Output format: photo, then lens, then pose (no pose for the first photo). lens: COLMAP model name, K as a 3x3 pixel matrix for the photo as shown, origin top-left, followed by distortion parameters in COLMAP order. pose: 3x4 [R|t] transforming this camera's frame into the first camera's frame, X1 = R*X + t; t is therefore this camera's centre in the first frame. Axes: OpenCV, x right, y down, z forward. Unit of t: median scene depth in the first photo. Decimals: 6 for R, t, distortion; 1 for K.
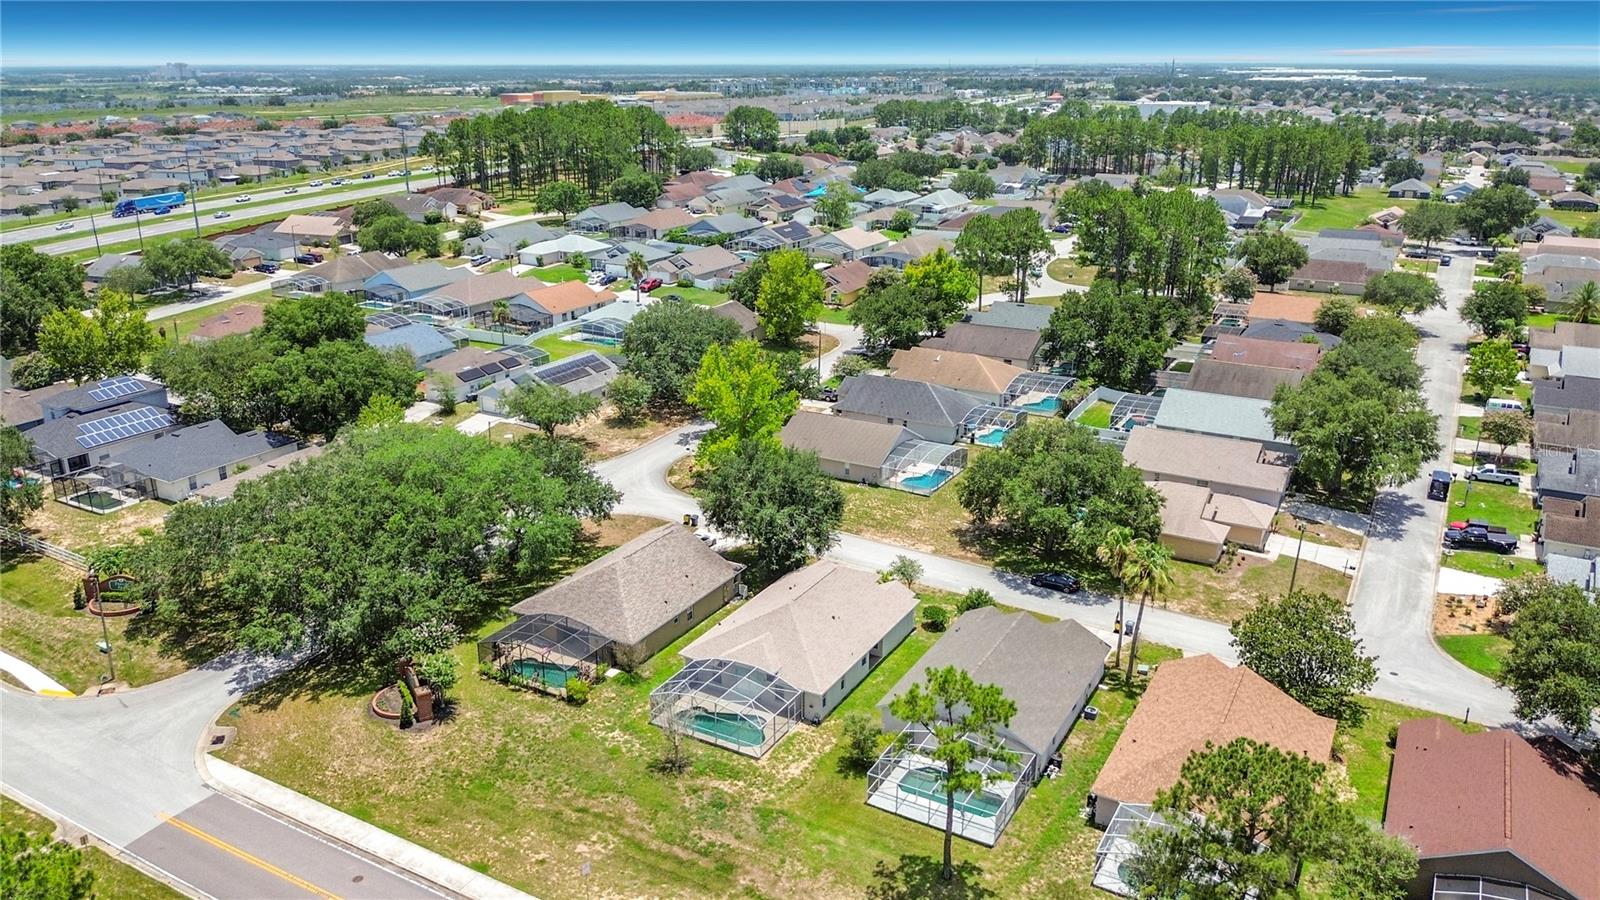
lens RADIAL K [[1180.5, 0, 801.6], [0, 1180.5, 432.7], [0, 0, 1]] dist [0.033189, -0.067906]
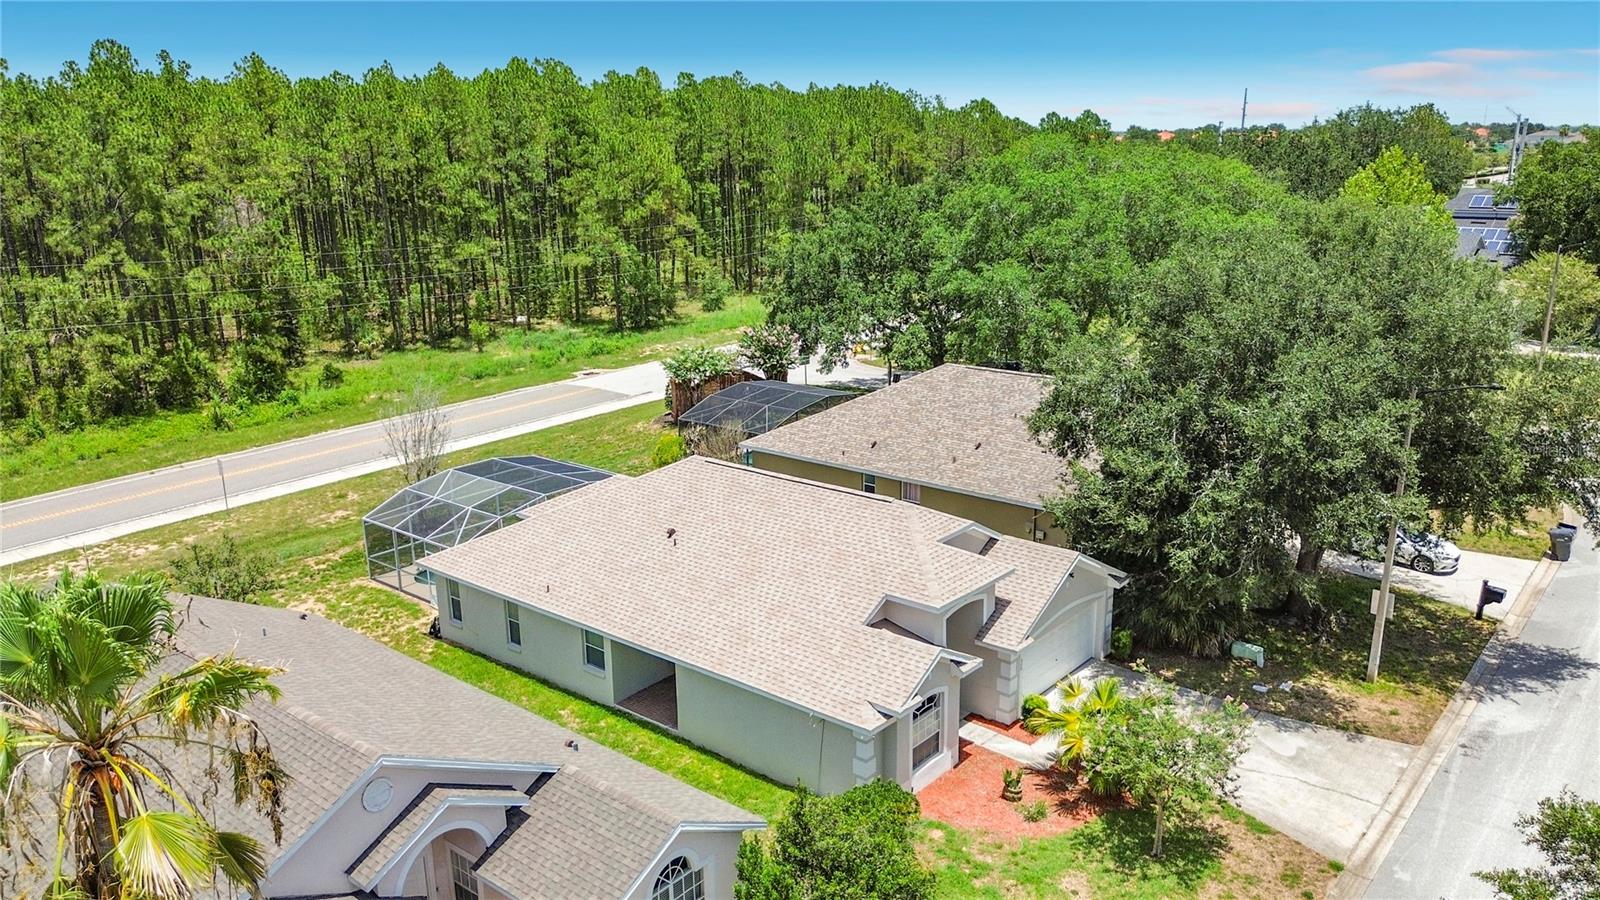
lens RADIAL K [[1191.0, 0, 795.8], [0, 1191.0, 489.0], [0, 0, 1]] dist [0.021846, -0.004929]
pose [[-0.181254, 0.282461, -0.941999, 0.287461], [-0.283037, 0.902354, 0.325034, 0.010101], [0.941826, 0.325534, -0.083609, 0.831578]]
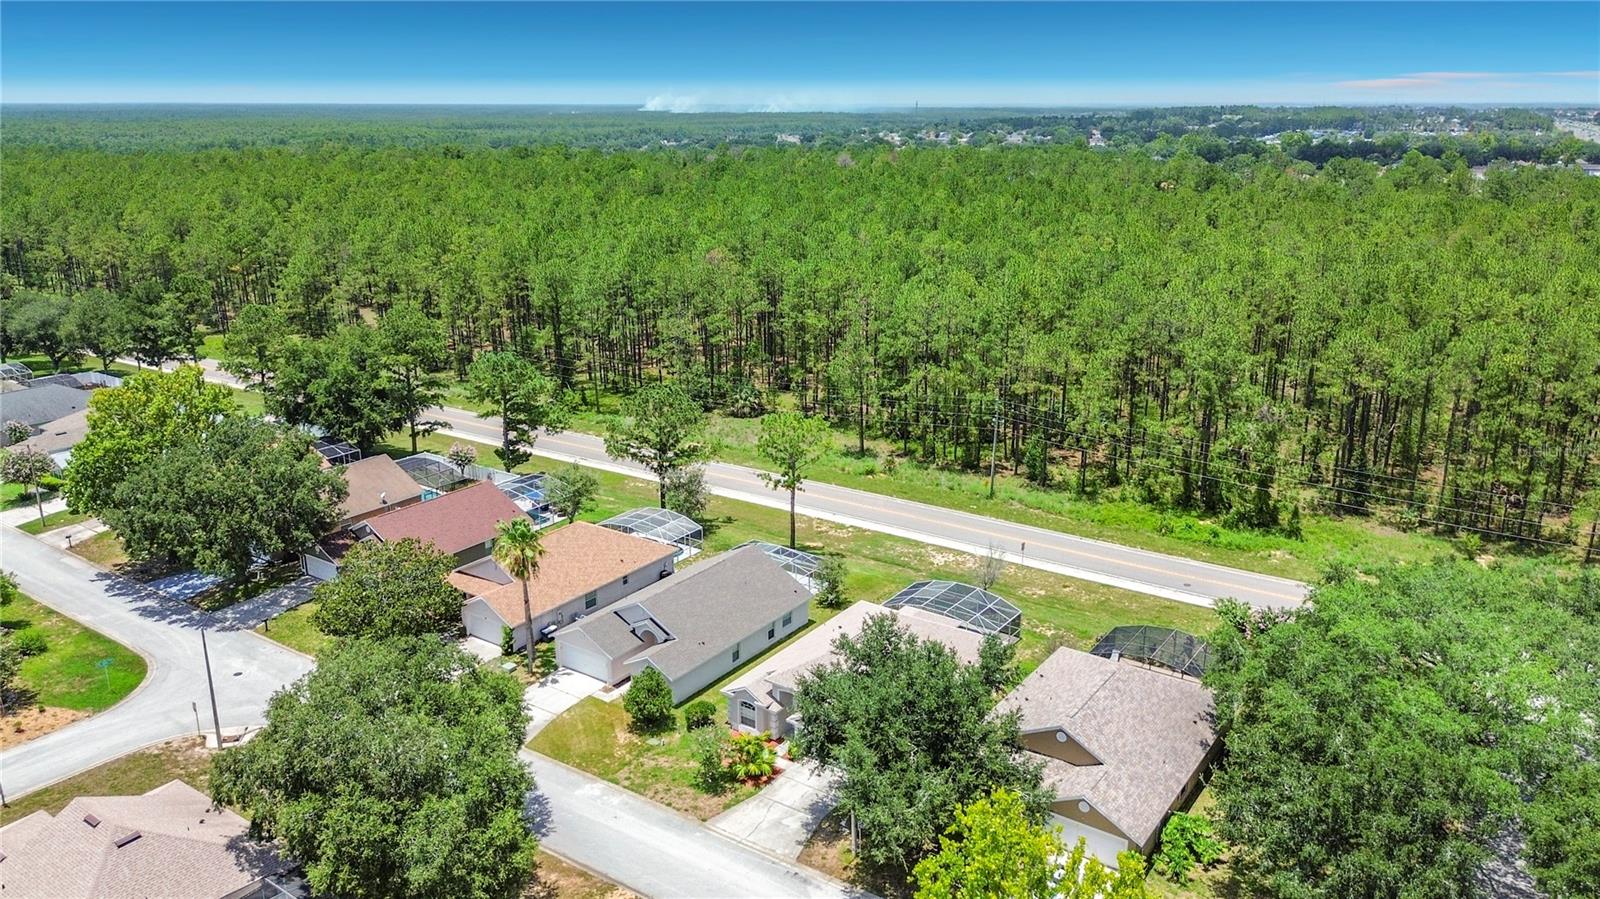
lens RADIAL K [[1157.5, 0, 784.6], [0, 1157.5, 447.0], [0, 0, 1]] dist [0.095150, -0.133600]
pose [[-0.994020, -0.029810, 0.105054, -0.015831], [0.034295, 0.828126, 0.559492, -0.359271], [-0.103677, 0.559749, -0.822151, 1.299288]]
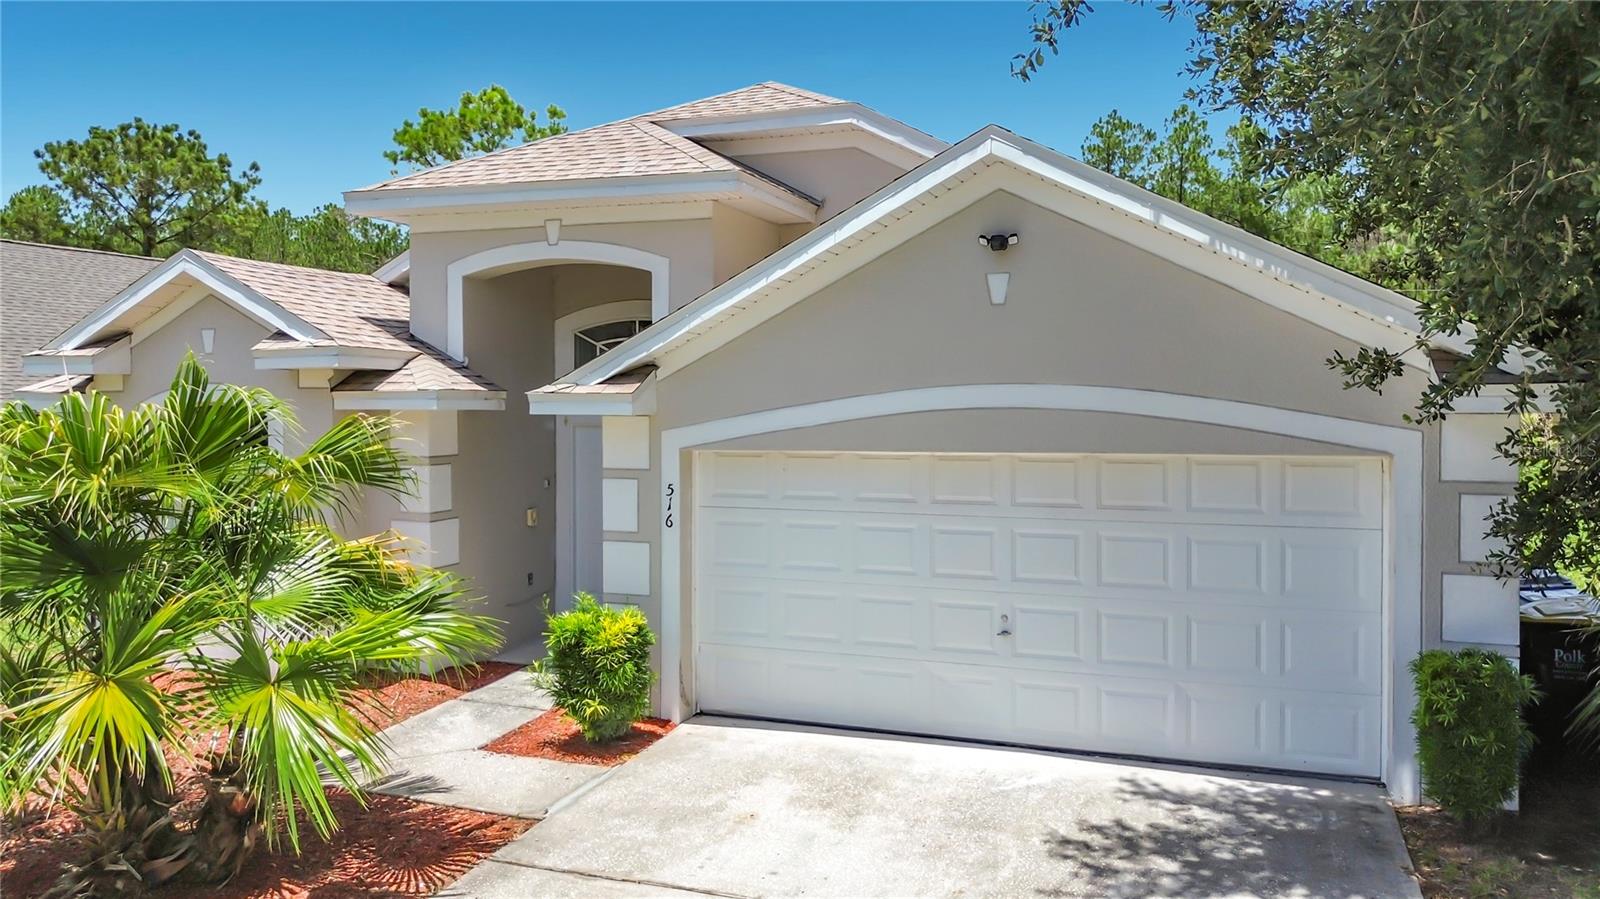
lens RADIAL K [[1180.5, 0, 801.6], [0, 1180.5, 432.2], [0, 0, 1]] dist [0.033189, -0.067906]
pose [[-0.985573, 0.004540, -0.169192, 0.040348], [-0.051342, 0.944519, 0.324420, 0.090165], [0.161278, 0.328426, -0.930659, 0.938006]]
